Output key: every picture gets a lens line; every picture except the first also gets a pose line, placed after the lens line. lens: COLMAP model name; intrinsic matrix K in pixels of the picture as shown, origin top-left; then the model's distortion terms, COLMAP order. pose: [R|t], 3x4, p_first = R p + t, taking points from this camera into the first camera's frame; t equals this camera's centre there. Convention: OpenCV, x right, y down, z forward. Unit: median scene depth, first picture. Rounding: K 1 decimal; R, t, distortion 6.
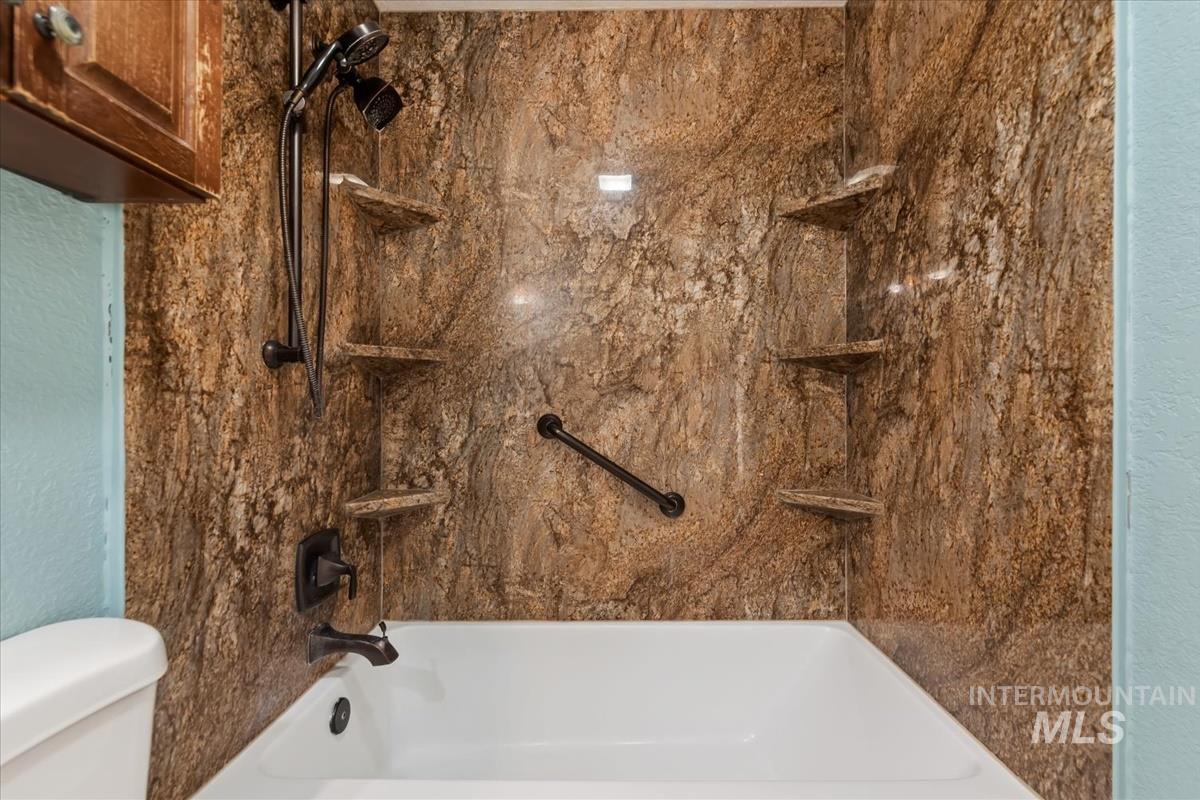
lens RADIAL K [[518.3, 0, 602.0], [0, 518.3, 408.5], [0, 0, 1]] dist [-0.000331, -0.001503]
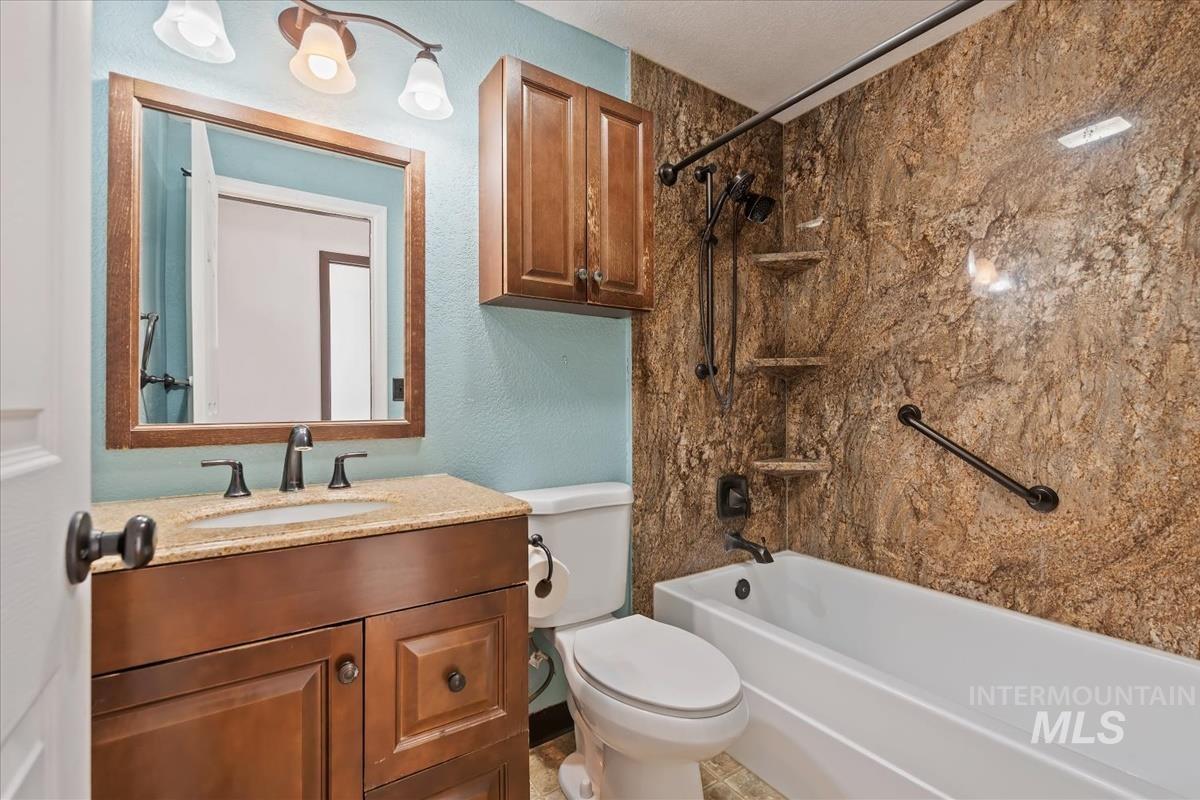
lens RADIAL K [[525.8, 0, 600.7], [0, 525.8, 401.5], [0, 0, 1]] dist [-0.003914, -0.001025]
pose [[0.556875, -0.003810, -0.830587, 0.494425], [0.002614, 0.999993, -0.002834, 0.004717], [0.830592, -0.000592, 0.556881, -0.231432]]
